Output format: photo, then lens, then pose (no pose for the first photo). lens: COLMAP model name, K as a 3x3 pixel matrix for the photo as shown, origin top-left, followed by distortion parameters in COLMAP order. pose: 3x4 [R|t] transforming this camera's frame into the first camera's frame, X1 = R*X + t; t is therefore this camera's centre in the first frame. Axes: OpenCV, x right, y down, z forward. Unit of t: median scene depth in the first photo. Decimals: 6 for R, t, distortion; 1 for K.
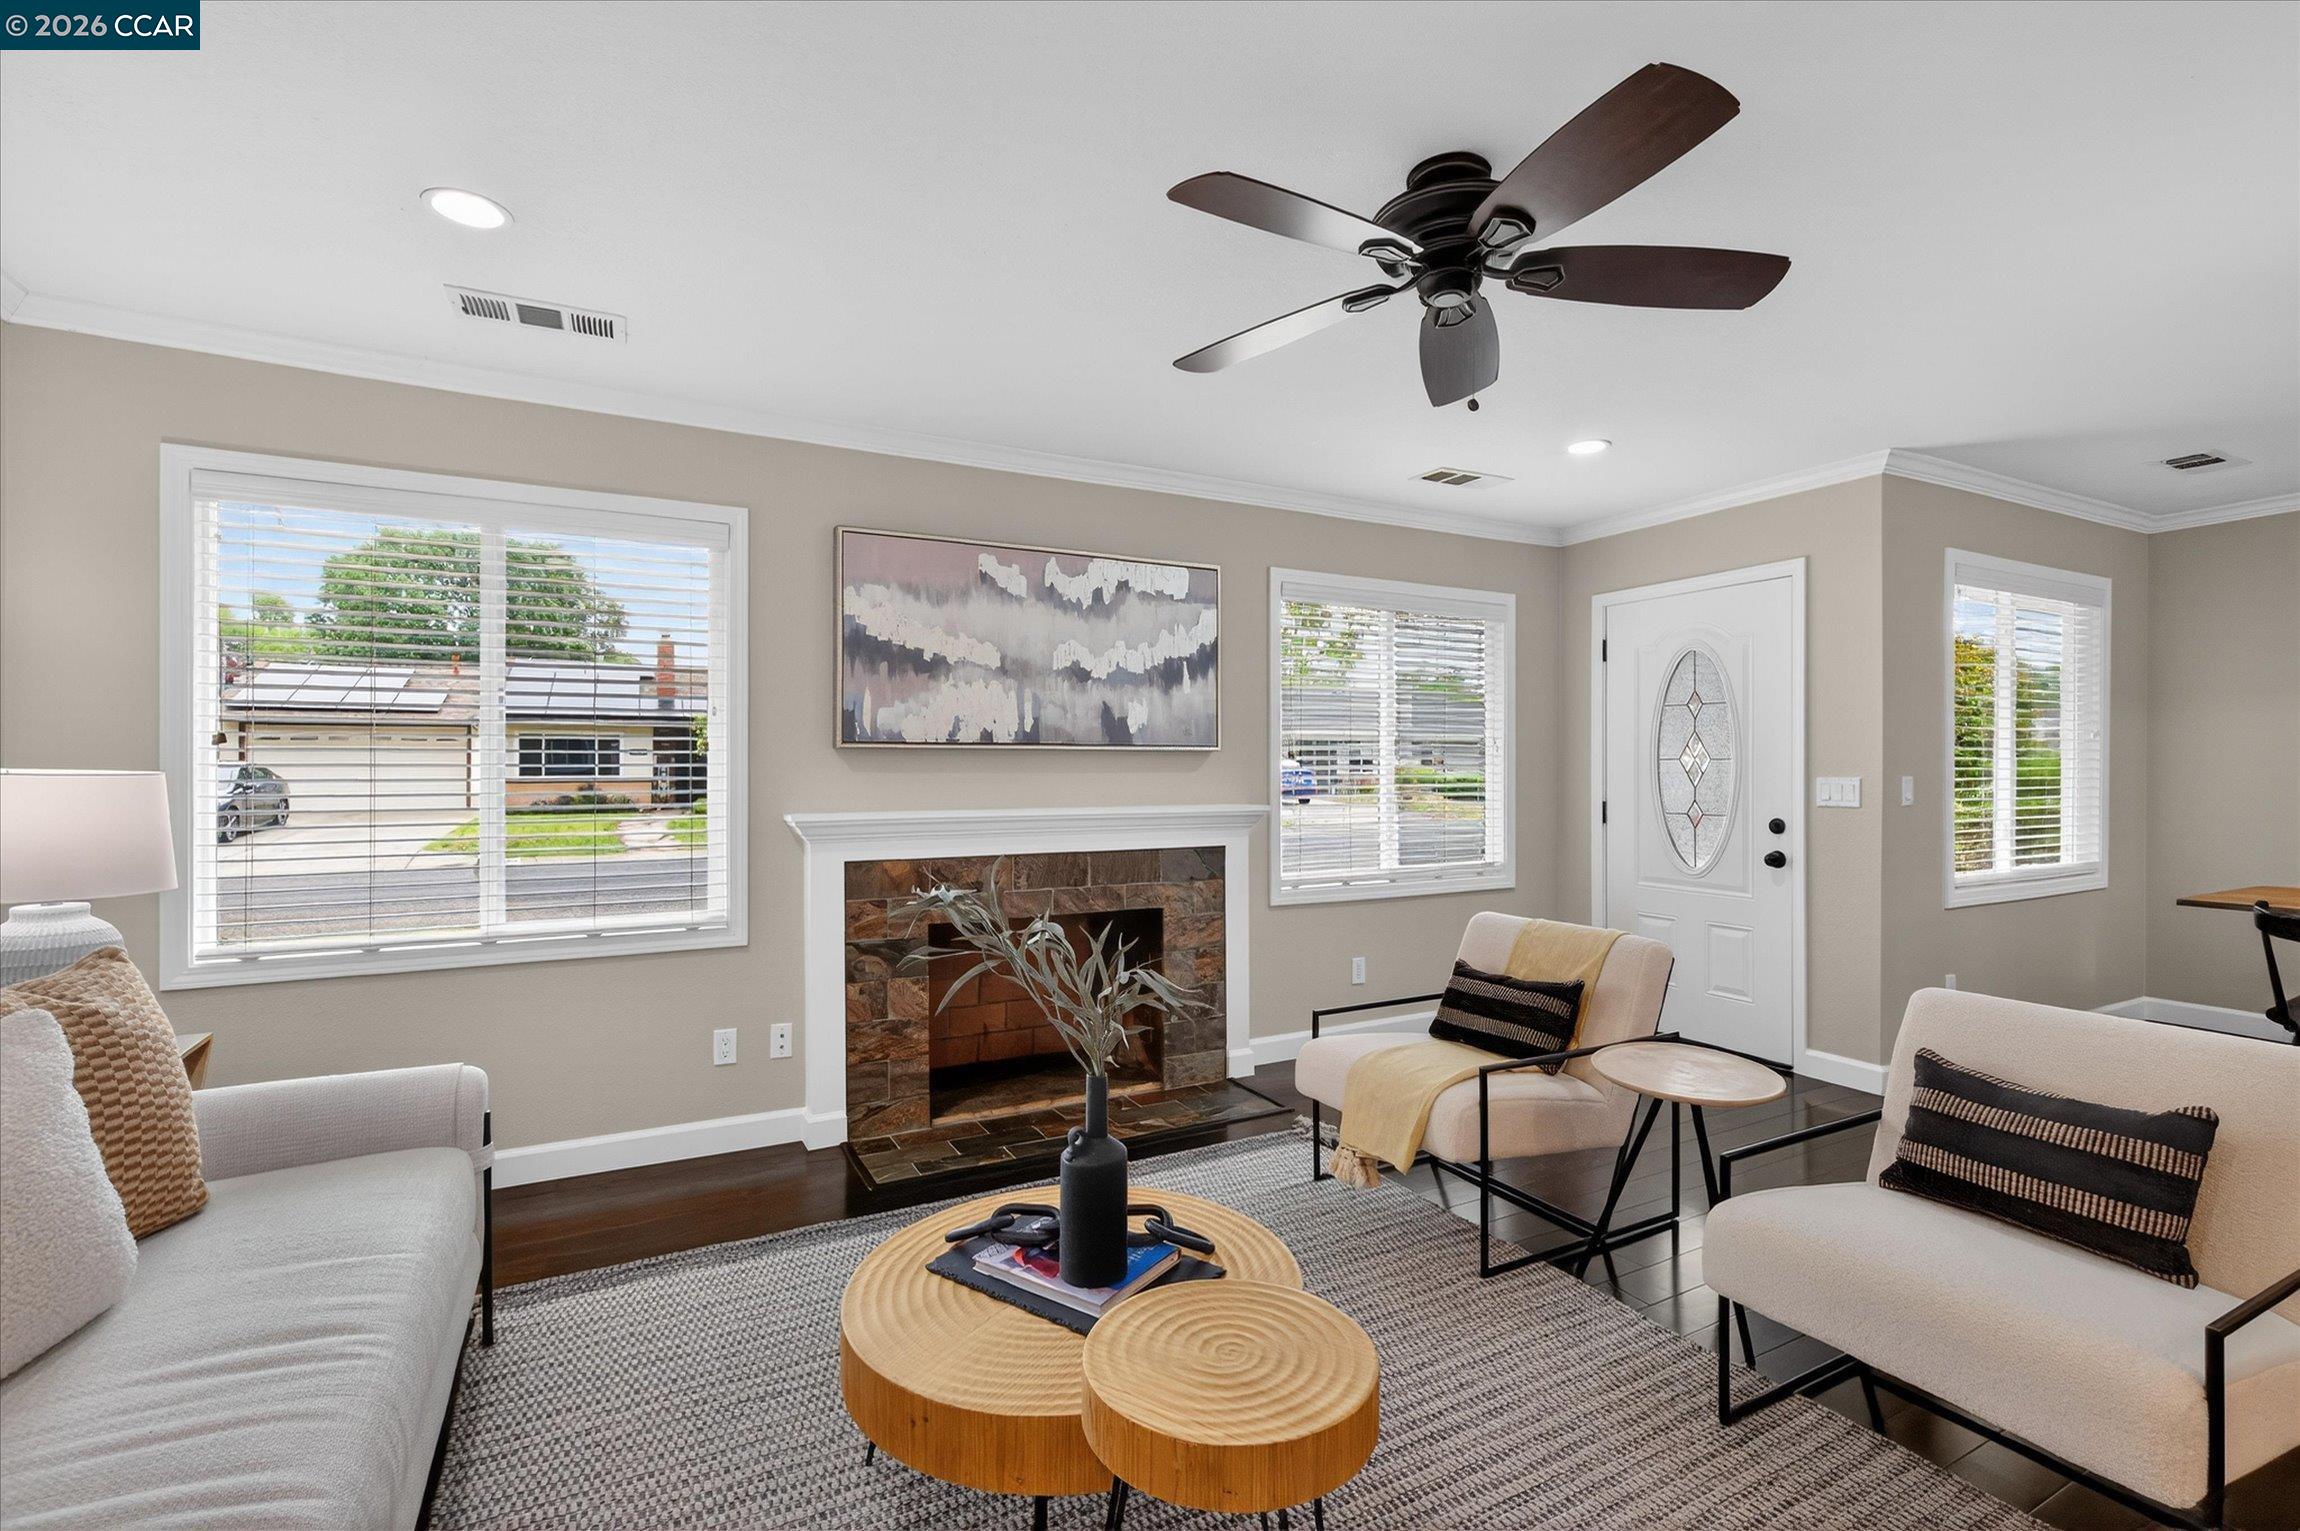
lens RADIAL K [[988.0, 0, 1159.8], [0, 988.0, 776.8], [0, 0, 1]] dist [-0.016525, -0.000255]
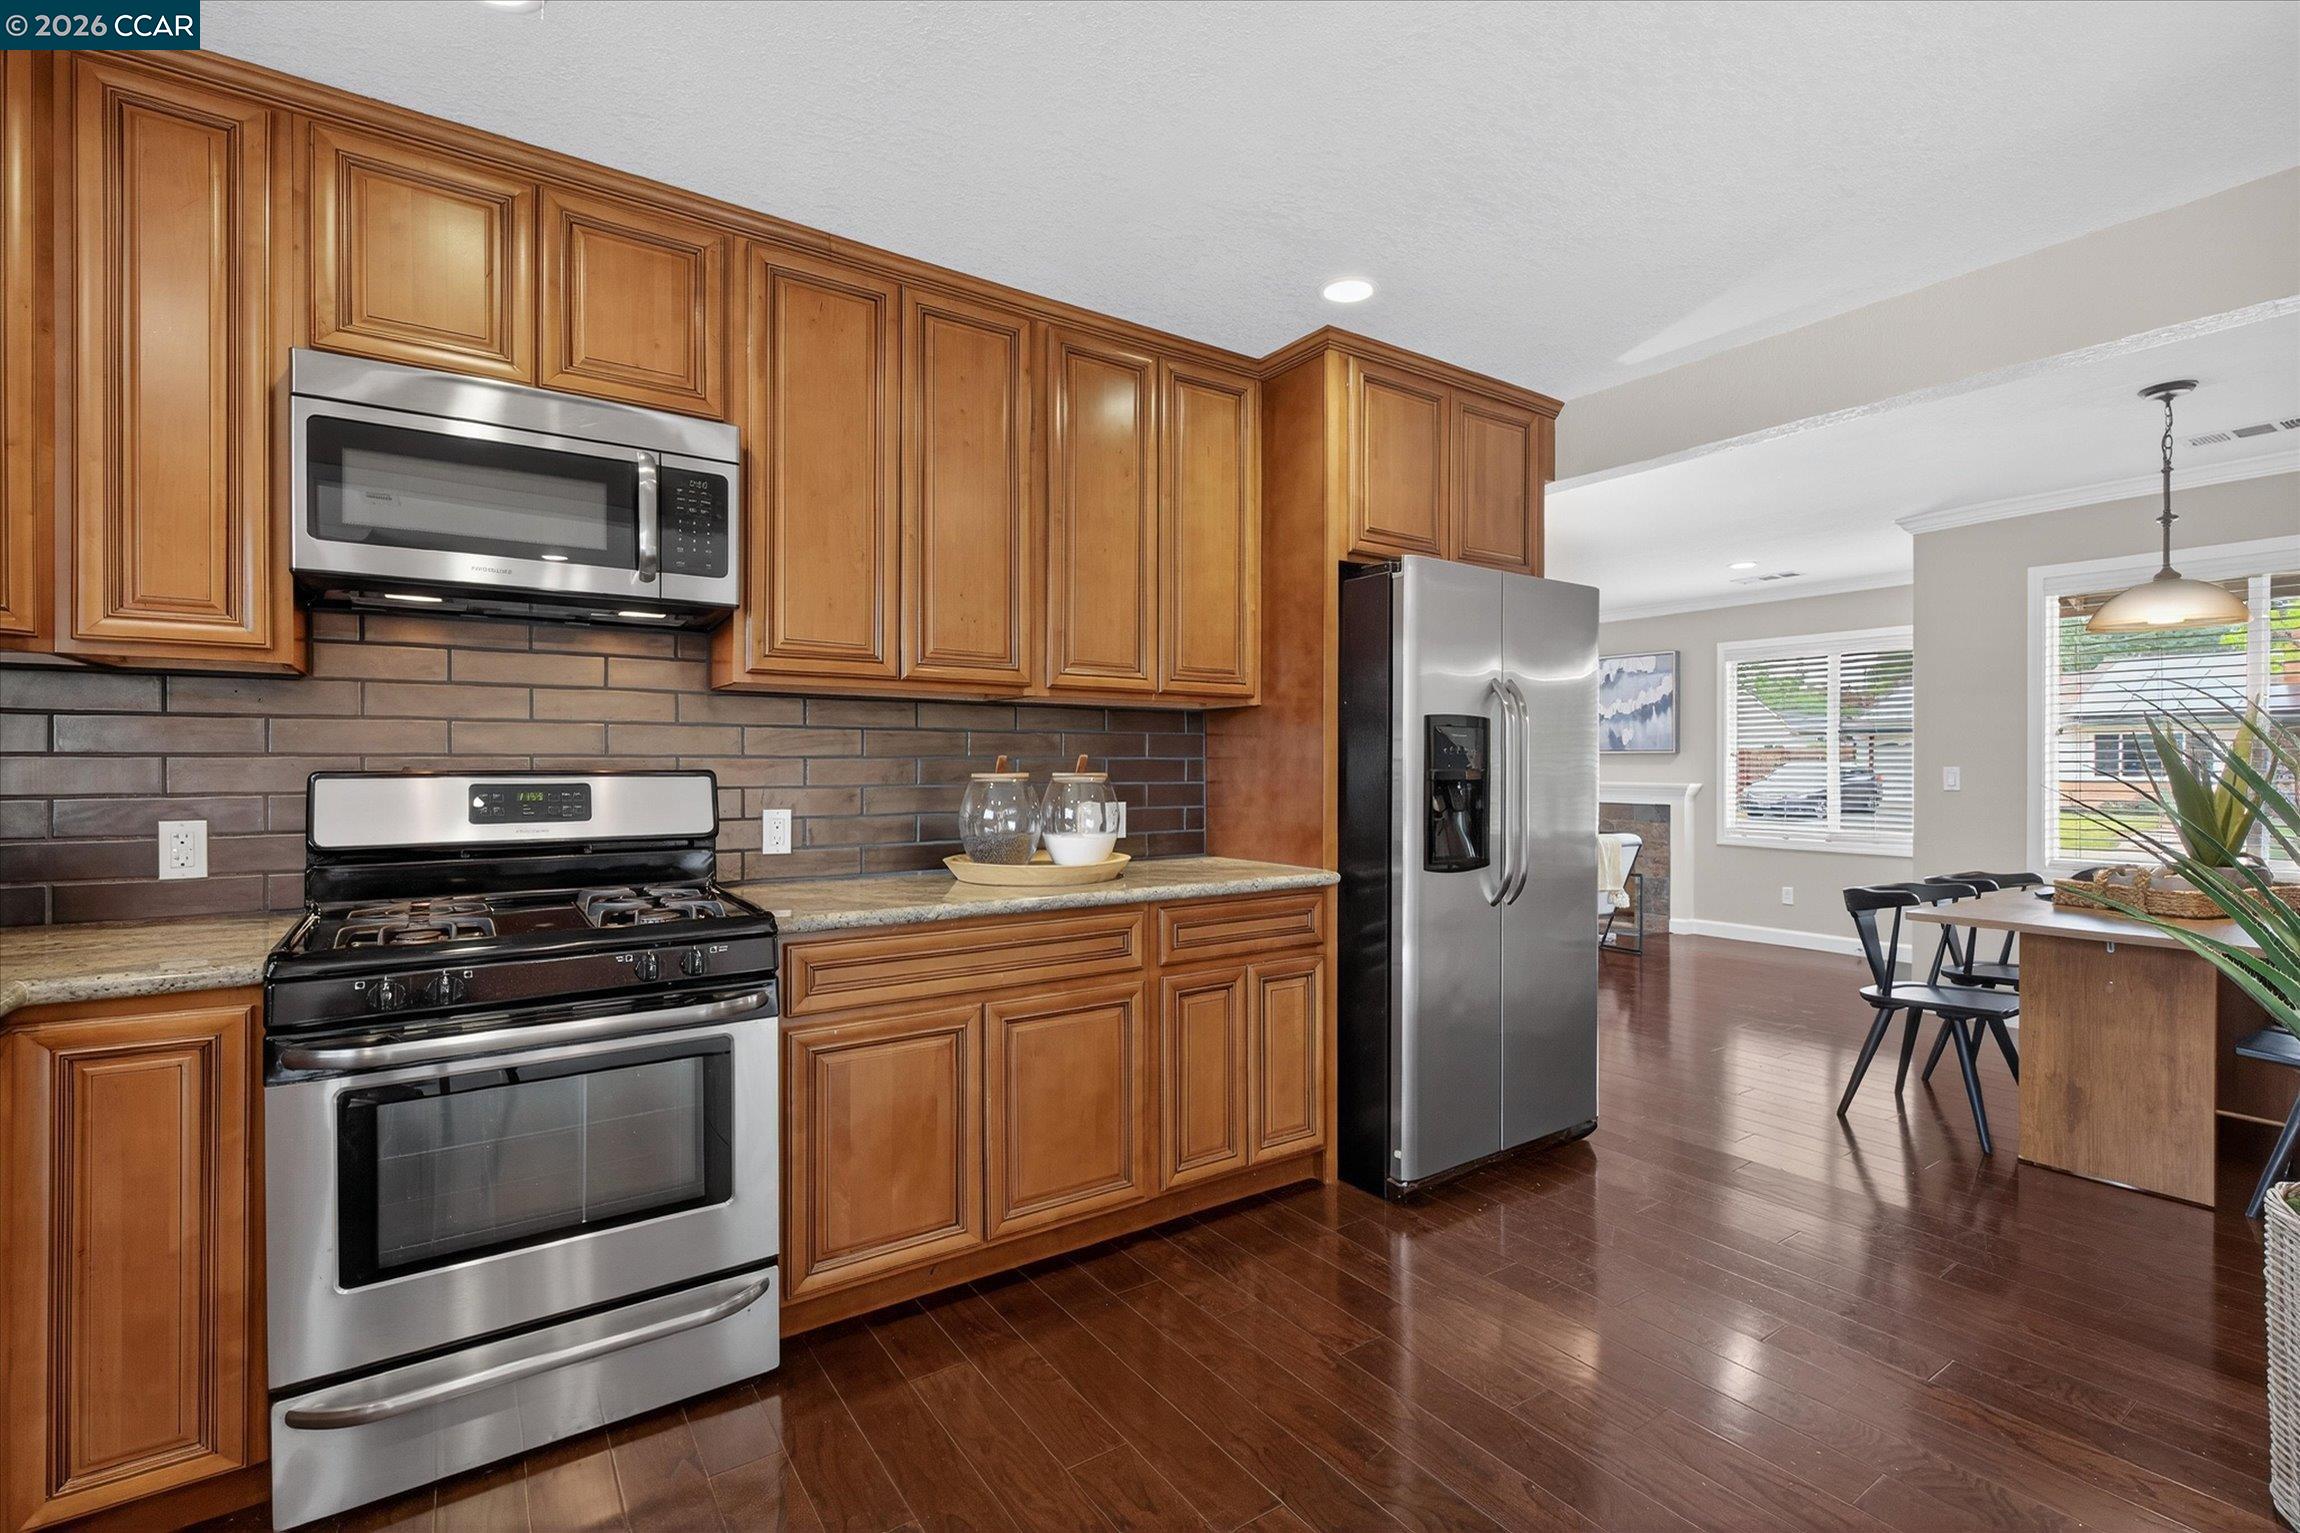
lens RADIAL K [[1046.5, 0, 1158.9], [0, 1046.5, 765.5], [0, 0, 1]] dist [0.000641, 0.000821]
pose [[0.121147, 0.005464, -0.992620, 1.995215], [-0.002237, 0.999984, 0.005231, -0.011864], [0.992632, 0.001586, 0.121157, -0.184262]]
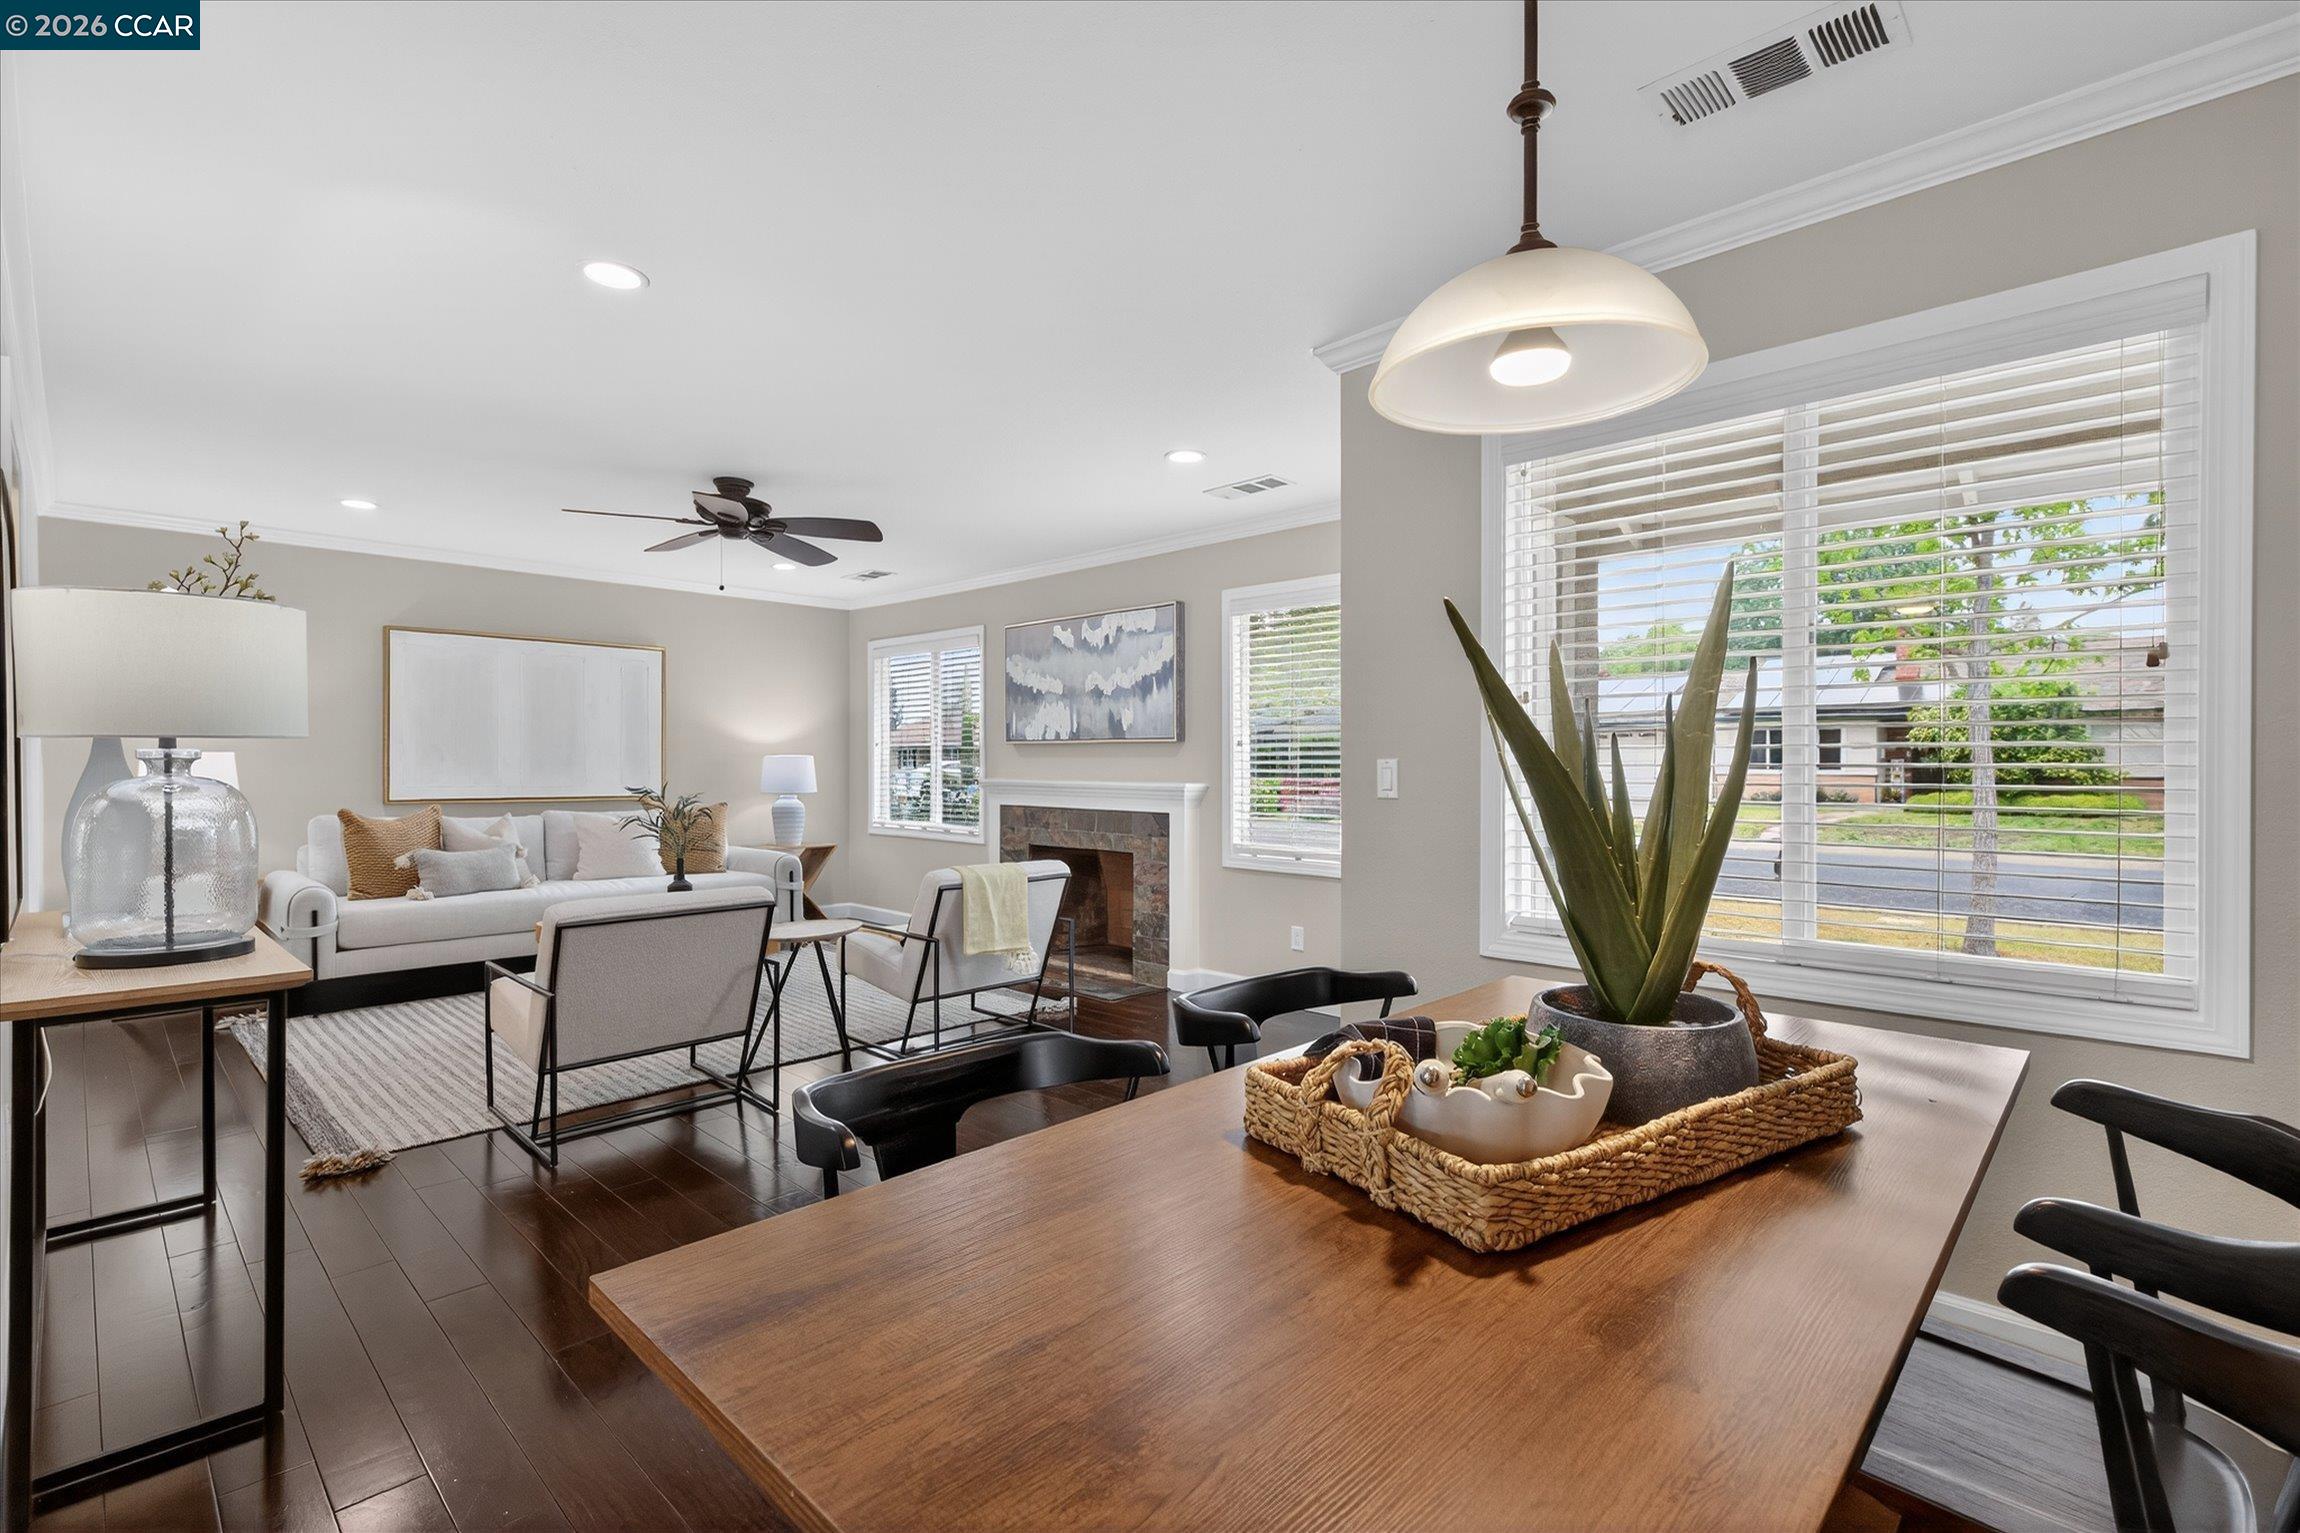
lens RADIAL K [[1046.5, 0, 1161.4], [0, 1046.5, 769.7], [0, 0, 1]] dist [0.000641, 0.000821]
pose [[0.322005, 0.013525, -0.946641, 1.485336], [-0.002703, 0.999907, 0.013367, -0.007501], [0.946734, -0.001745, 0.322012, 0.572962]]
